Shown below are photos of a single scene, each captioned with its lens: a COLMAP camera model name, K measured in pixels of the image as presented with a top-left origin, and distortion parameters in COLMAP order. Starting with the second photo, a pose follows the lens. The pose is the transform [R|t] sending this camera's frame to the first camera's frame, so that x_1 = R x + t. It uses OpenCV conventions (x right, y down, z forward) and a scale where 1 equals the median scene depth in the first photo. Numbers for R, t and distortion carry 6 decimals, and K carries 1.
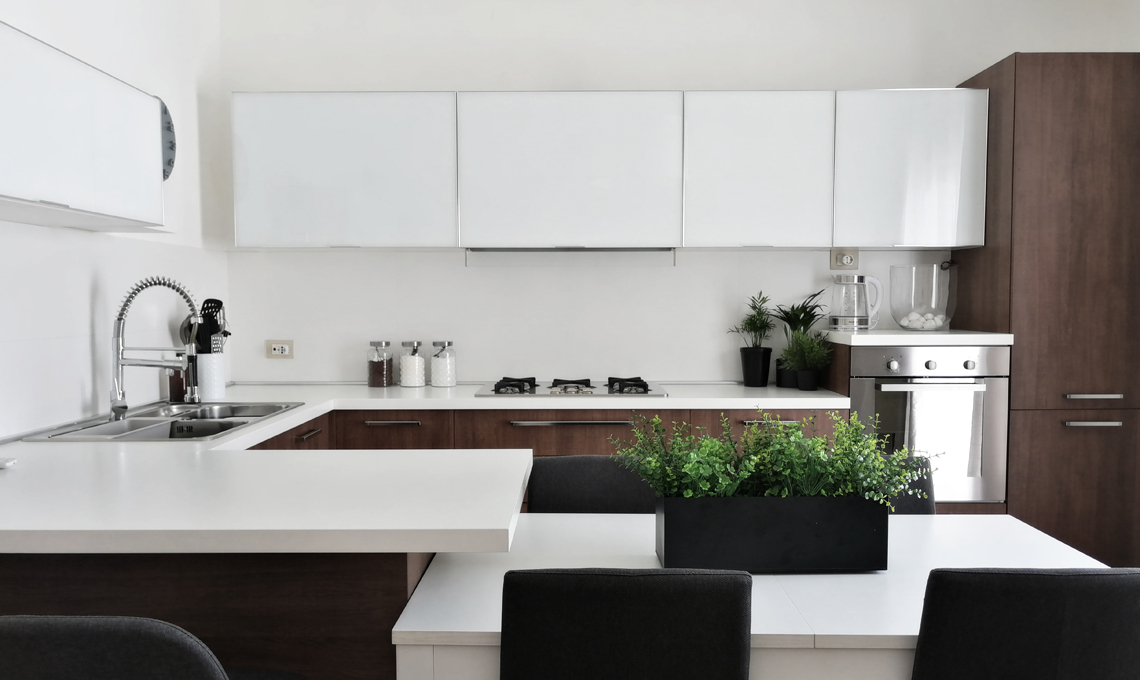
lens RADIAL K [[911.3, 0, 571.5], [0, 911.3, 417.0], [0, 0, 1]] dist [0.026987, -0.149417]
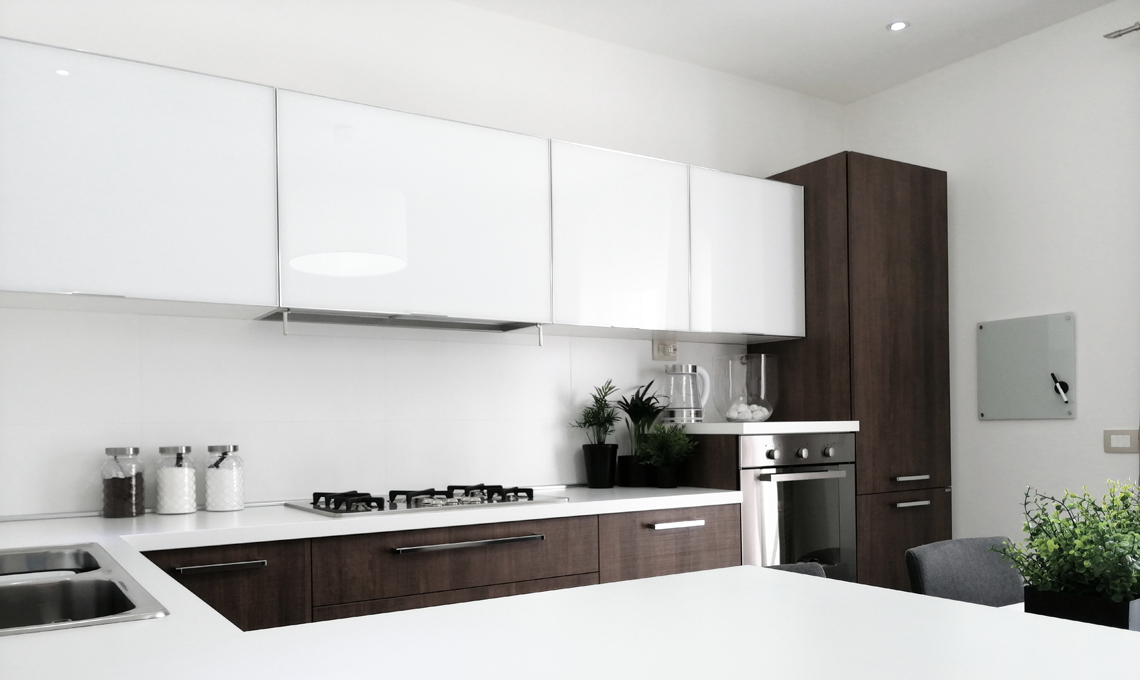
lens RADIAL K [[911.3, 0, 571.5], [0, 911.3, 417.0], [0, 0, 1]] dist [0.026987, -0.149417]
pose [[0.831452, -0.005462, 0.555569, -0.314754], [0.080261, 0.990644, -0.110378, -0.006668], [-0.549768, 0.136364, 0.824112, 0.288838]]
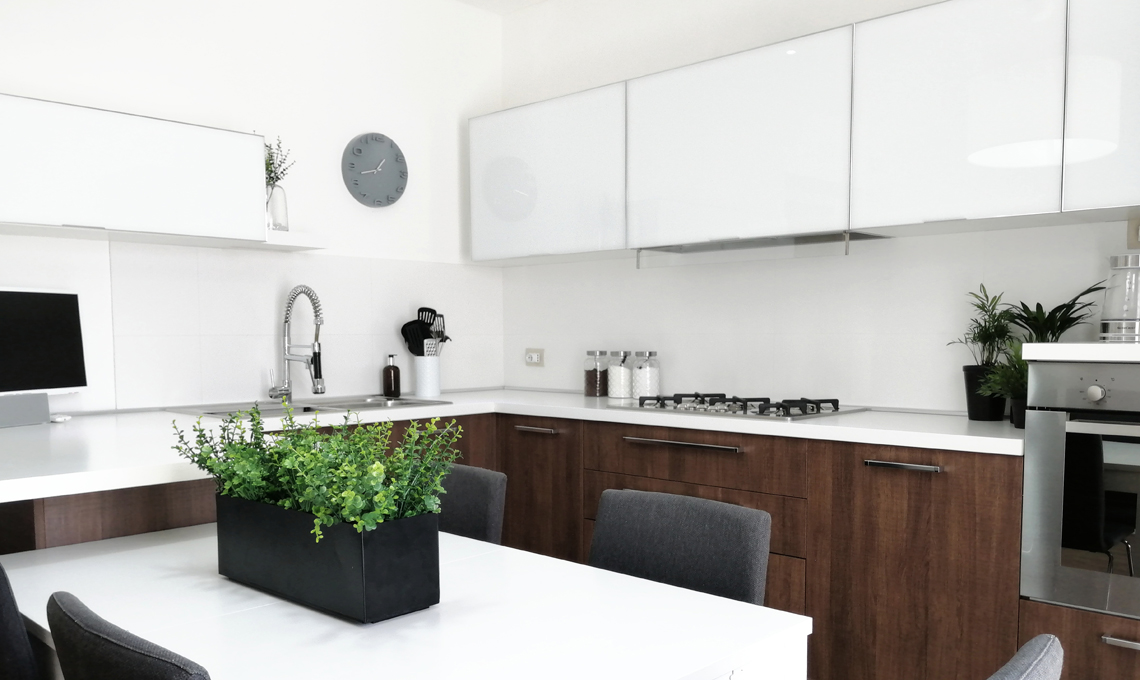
lens RADIAL K [[911.3, 0, 571.5], [0, 911.3, 417.0], [0, 0, 1]] dist [0.026987, -0.149417]
pose [[0.728861, 0.060798, -0.681957, 0.459202], [-0.084874, 0.996390, -0.001882, -0.007735], [0.679381, 0.059252, 0.731390, 0.276183]]
